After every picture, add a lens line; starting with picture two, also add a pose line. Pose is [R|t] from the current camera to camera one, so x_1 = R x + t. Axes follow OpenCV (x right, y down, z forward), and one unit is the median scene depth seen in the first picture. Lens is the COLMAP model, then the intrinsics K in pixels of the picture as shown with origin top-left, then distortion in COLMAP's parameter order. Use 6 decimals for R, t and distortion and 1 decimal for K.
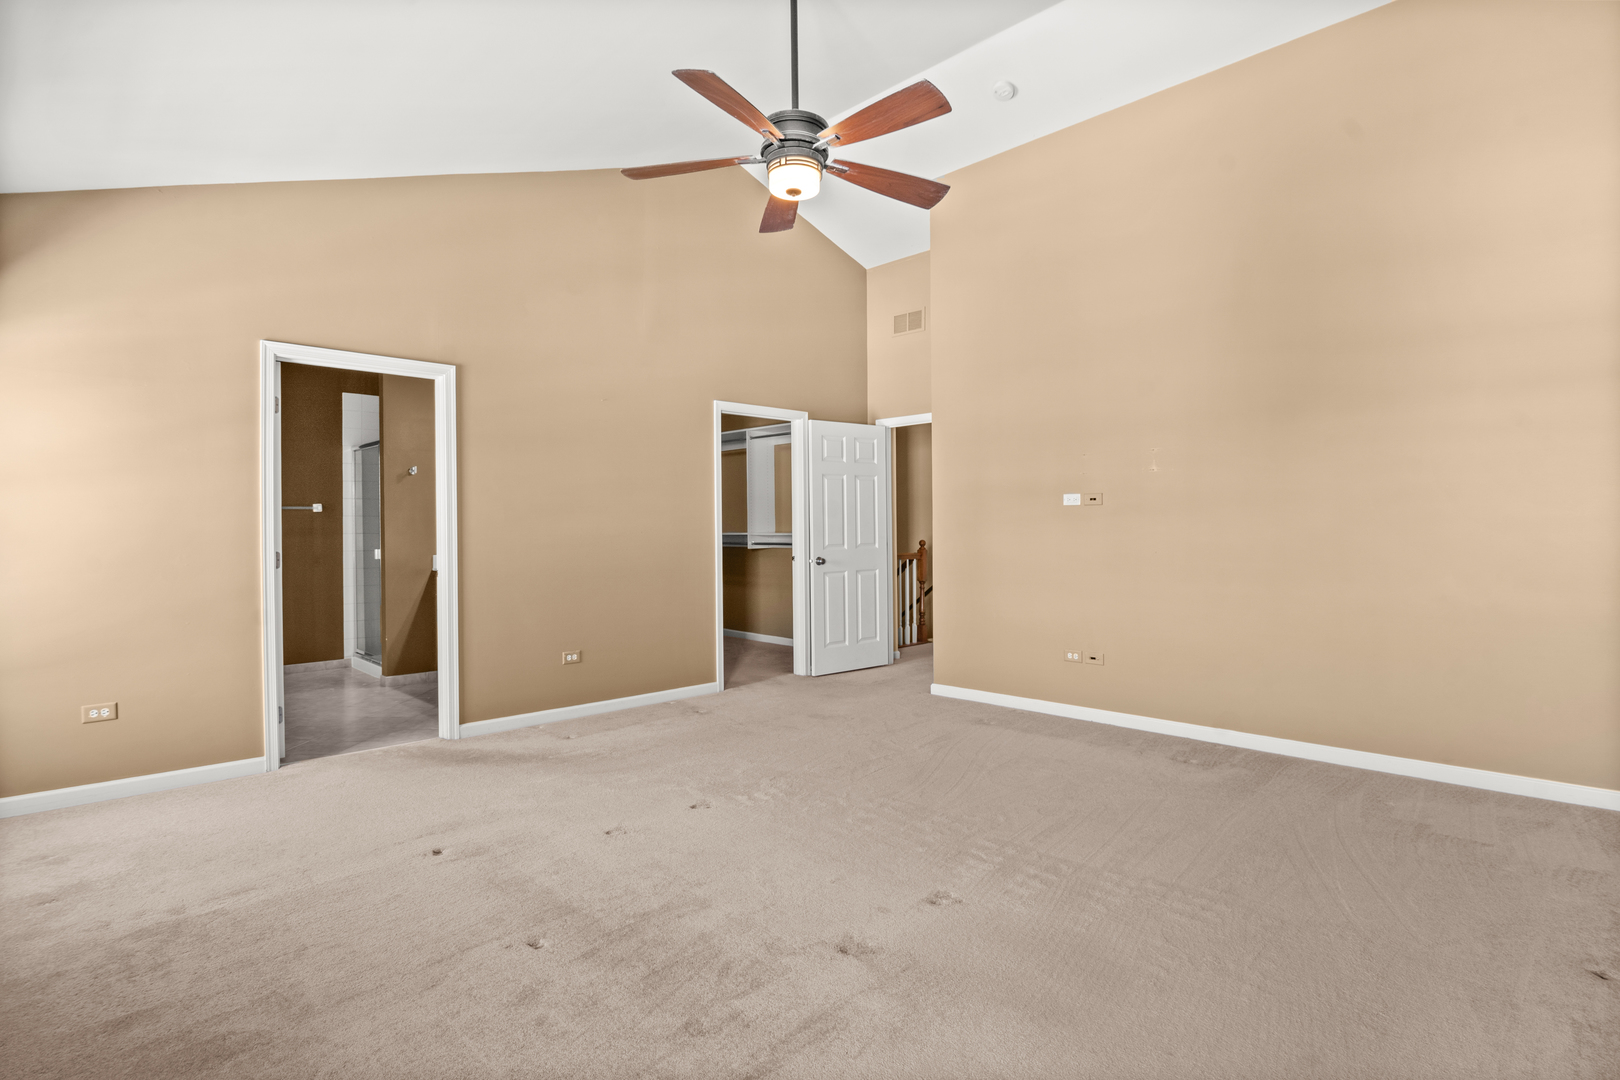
lens RADIAL K [[804.8, 0, 793.8], [0, 804.8, 537.1], [0, 0, 1]] dist [-0.020579, 0.001204]
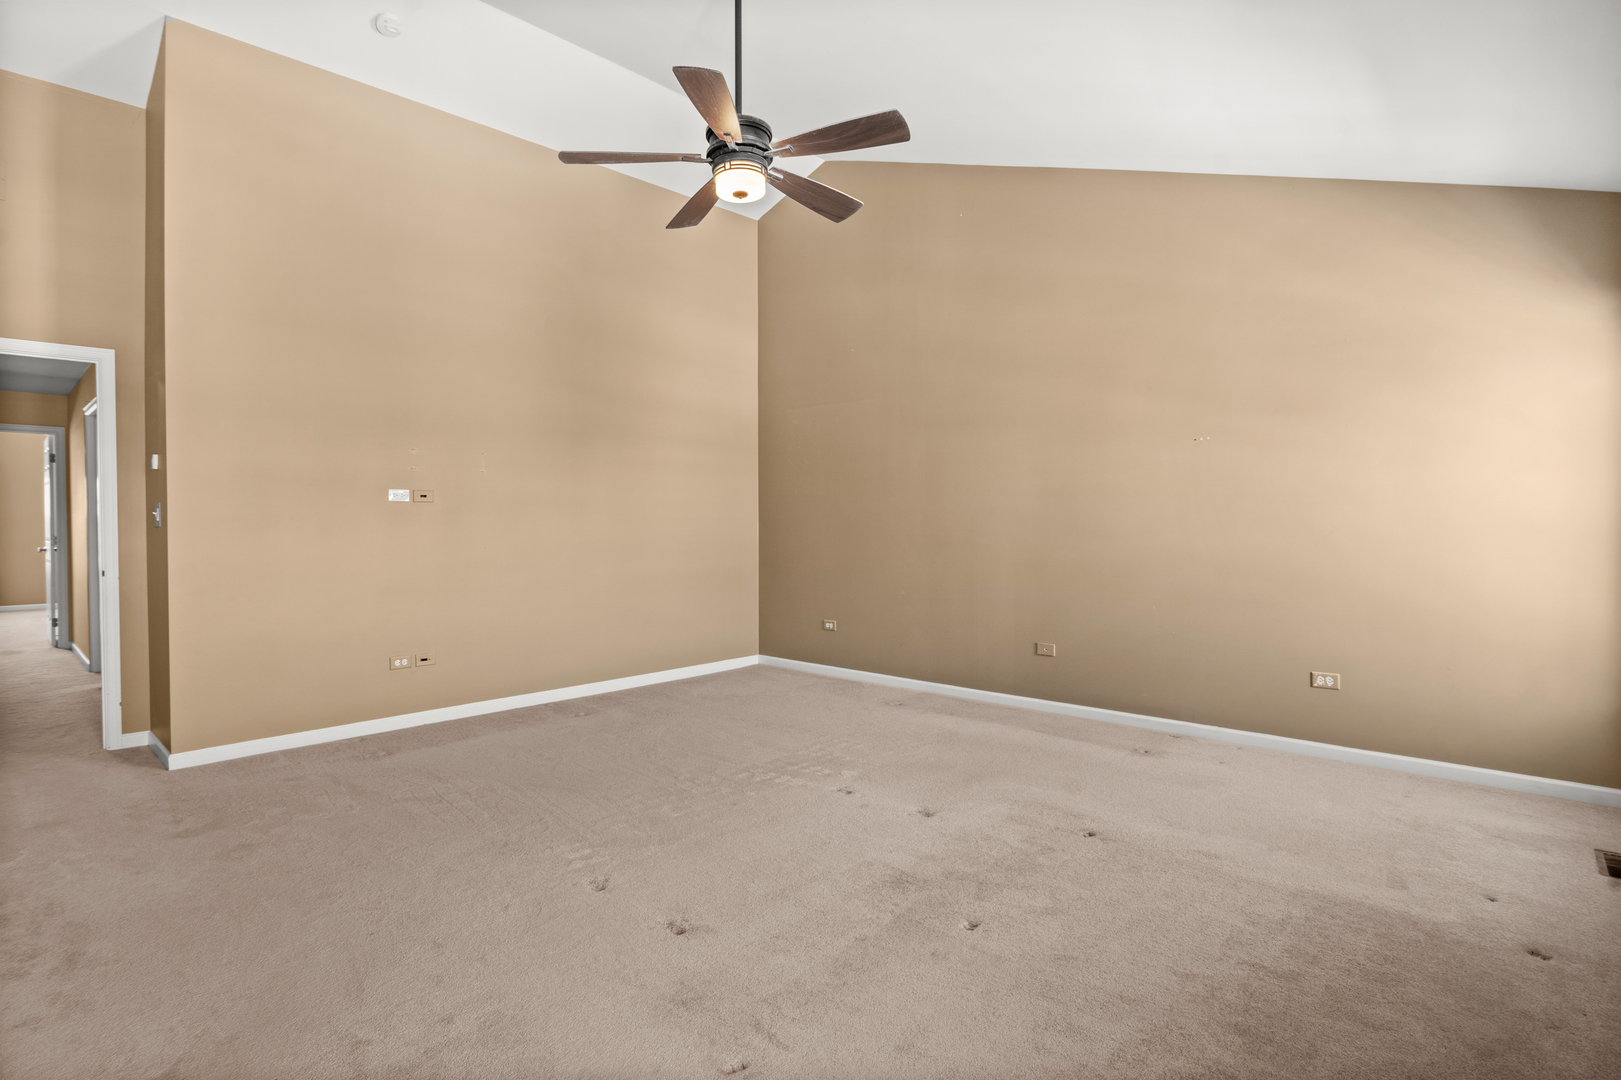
lens RADIAL K [[805.3, 0, 806.9], [0, 805.3, 532.4], [0, 0, 1]] dist [-0.020579, 0.001204]
pose [[-0.039373, -0.009308, 0.999181, -0.601505], [0.017935, 0.999789, 0.010021, -0.004431], [-0.999064, 0.018315, -0.039198, 0.558980]]
